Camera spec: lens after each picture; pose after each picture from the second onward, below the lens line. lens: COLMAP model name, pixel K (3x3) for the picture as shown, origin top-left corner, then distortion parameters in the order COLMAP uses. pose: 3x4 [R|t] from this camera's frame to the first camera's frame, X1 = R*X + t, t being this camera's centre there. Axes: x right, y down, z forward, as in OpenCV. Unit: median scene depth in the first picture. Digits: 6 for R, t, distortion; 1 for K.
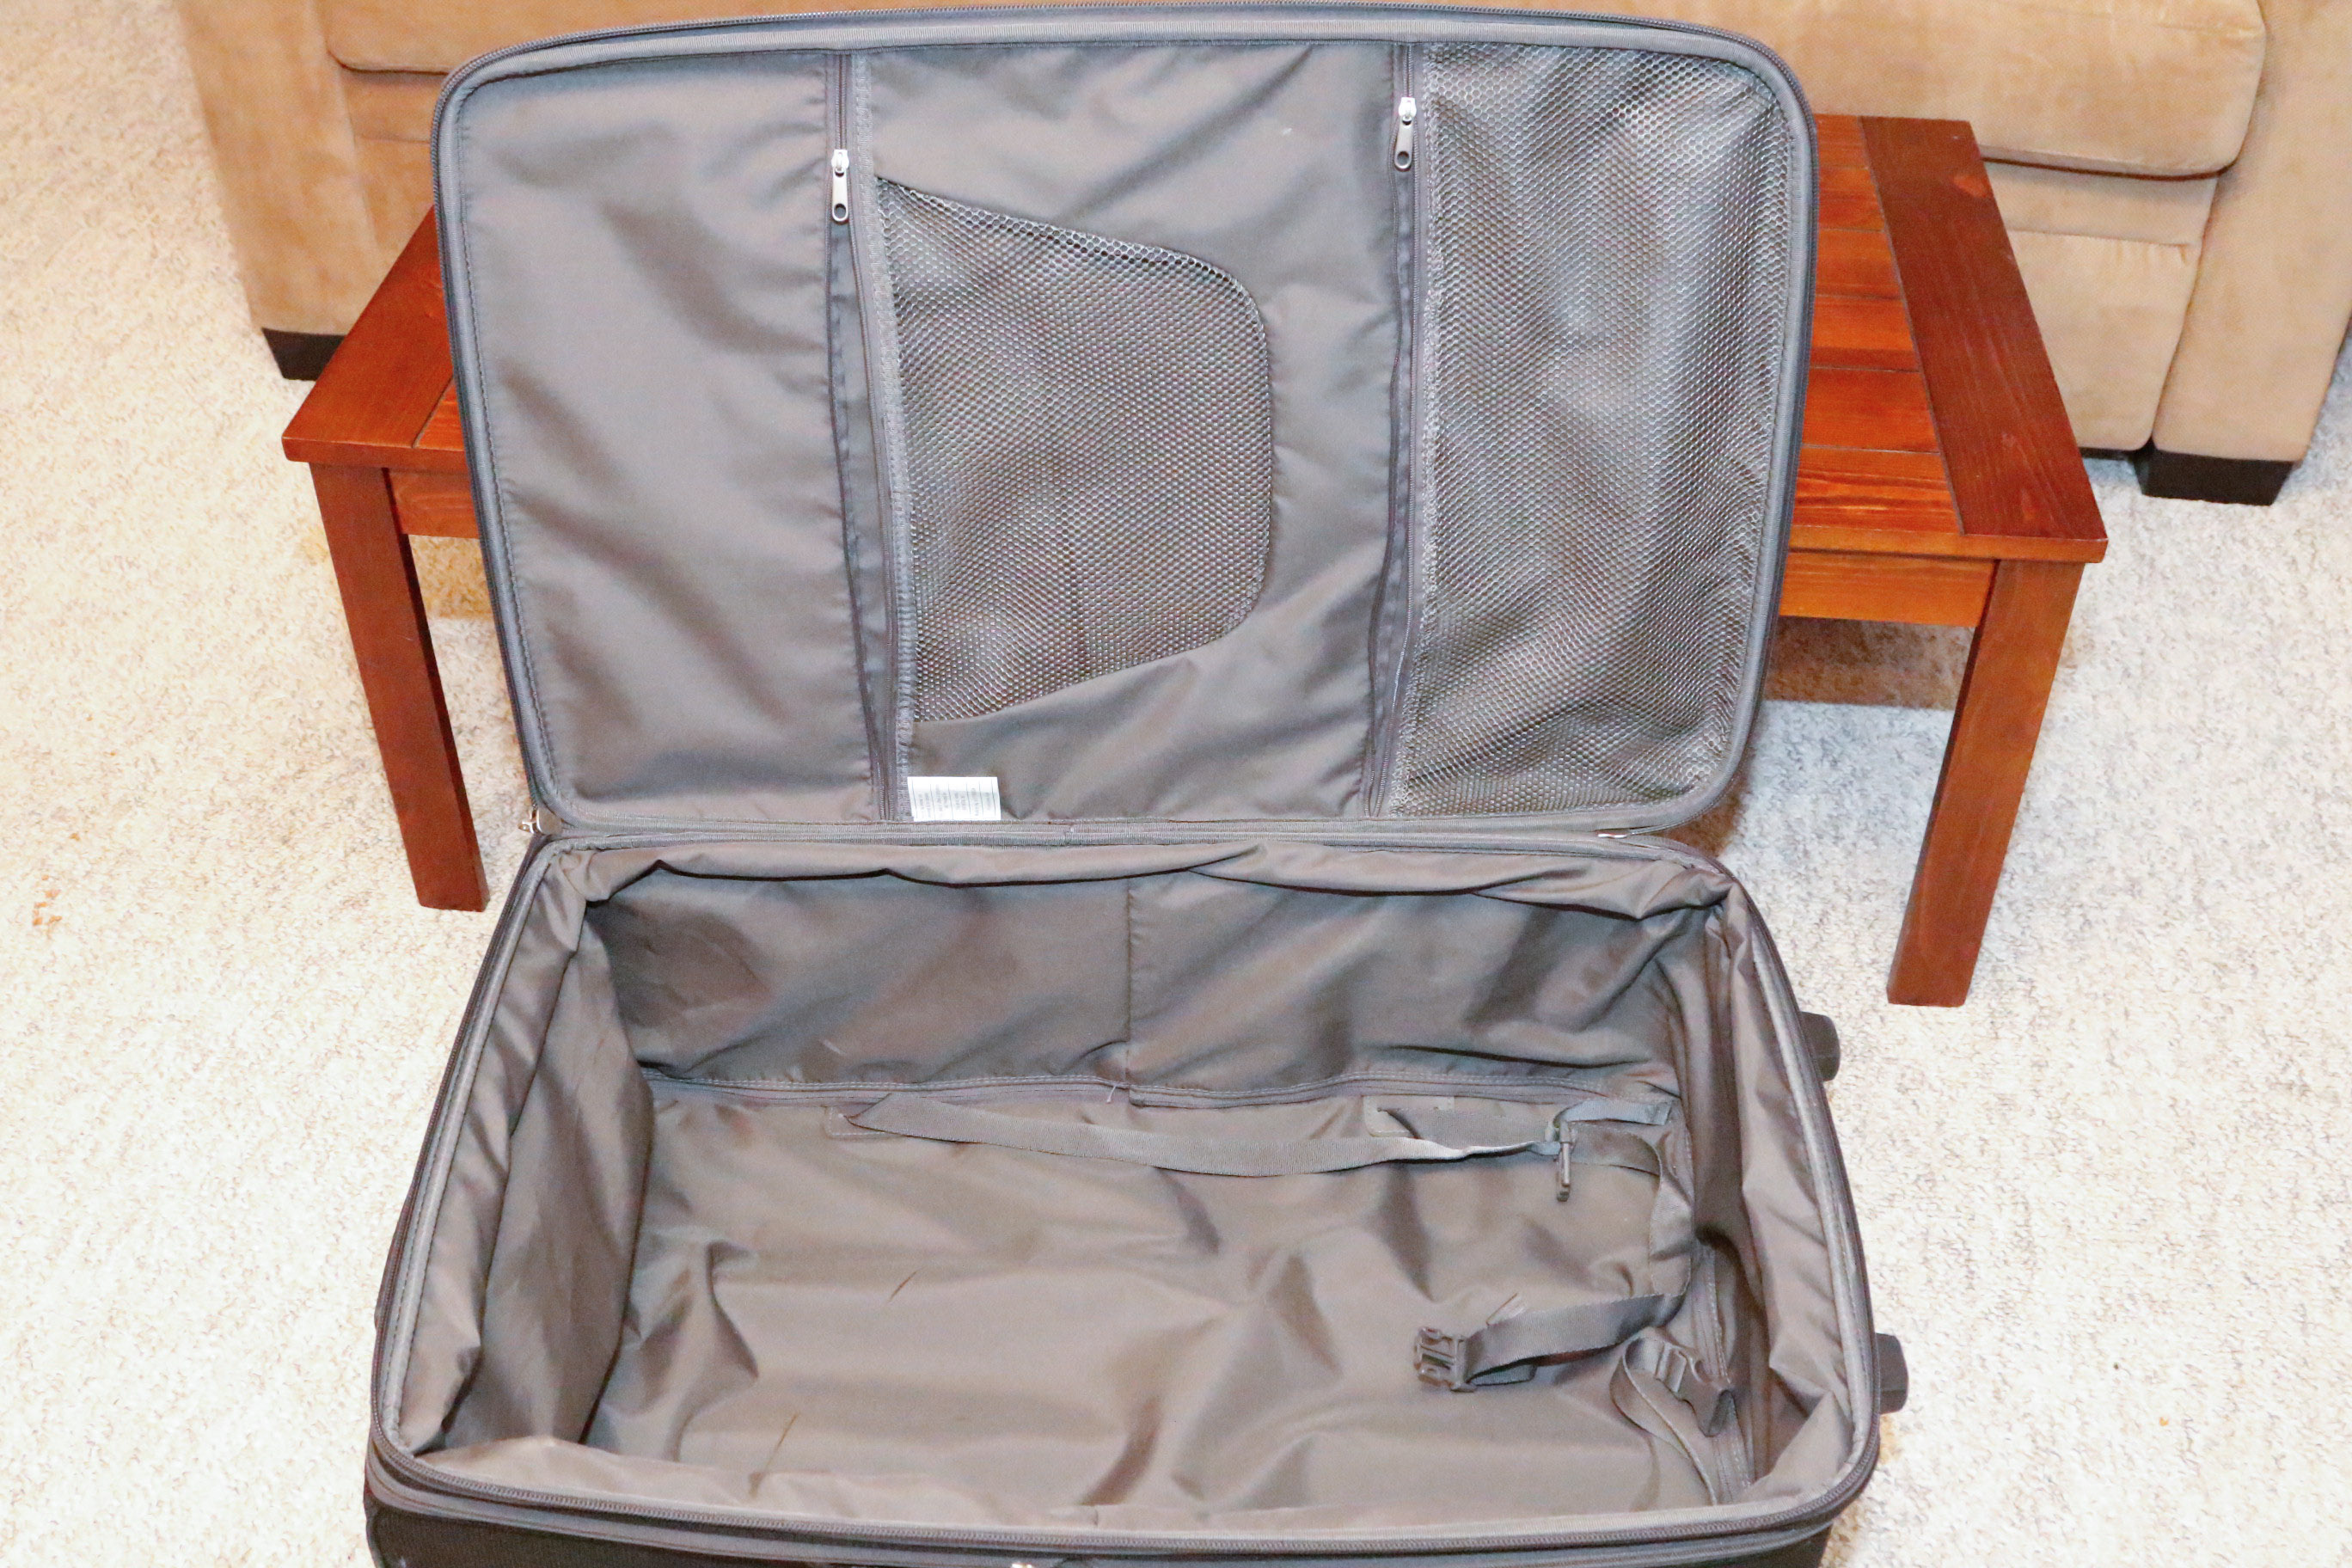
lens RADIAL K [[2546.2, 0, 1182.7], [0, 2546.2, 792.2], [0, 0, 1]] dist [-0.107979, 0.000000]
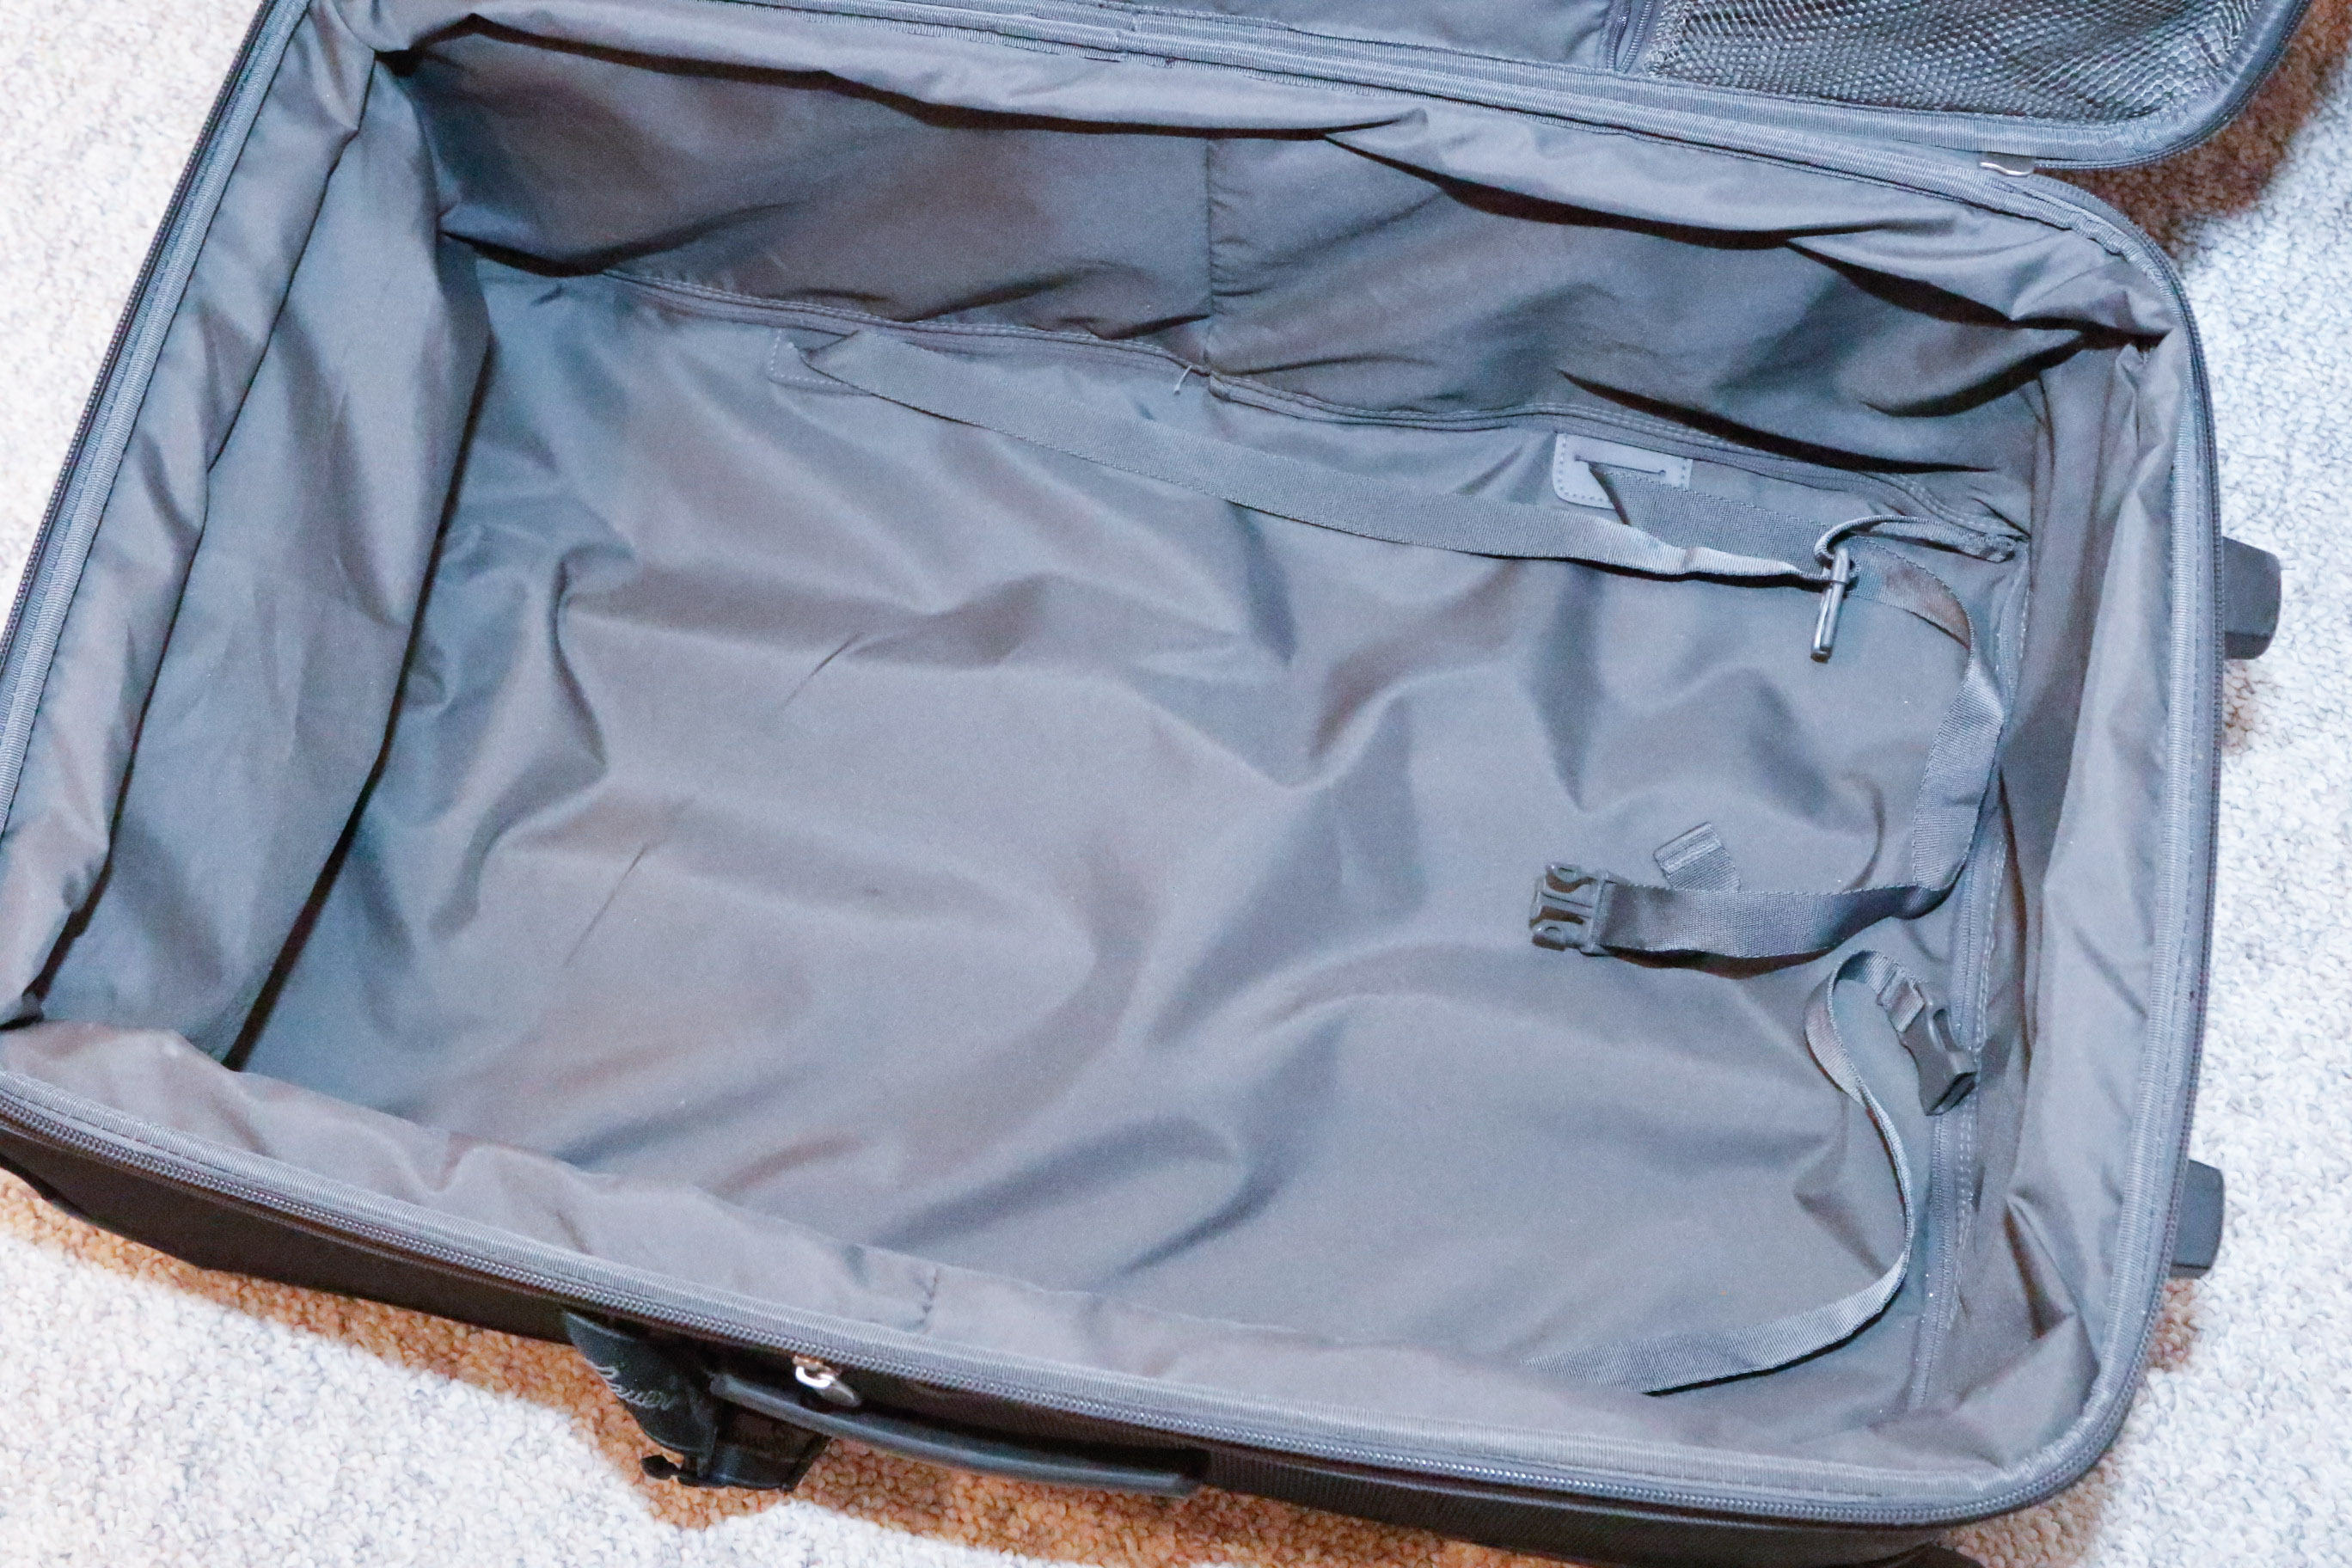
lens RADIAL K [[2989.8, 0, 1146.6], [0, 2989.8, 880.2], [0, 0, 1]] dist [-0.067672, 0.000000]
pose [[0.983432, 0.158794, -0.087438, 0.055852], [-0.099052, 0.874695, 0.474444, -0.147023], [0.151821, -0.457923, 0.875932, 0.267954]]
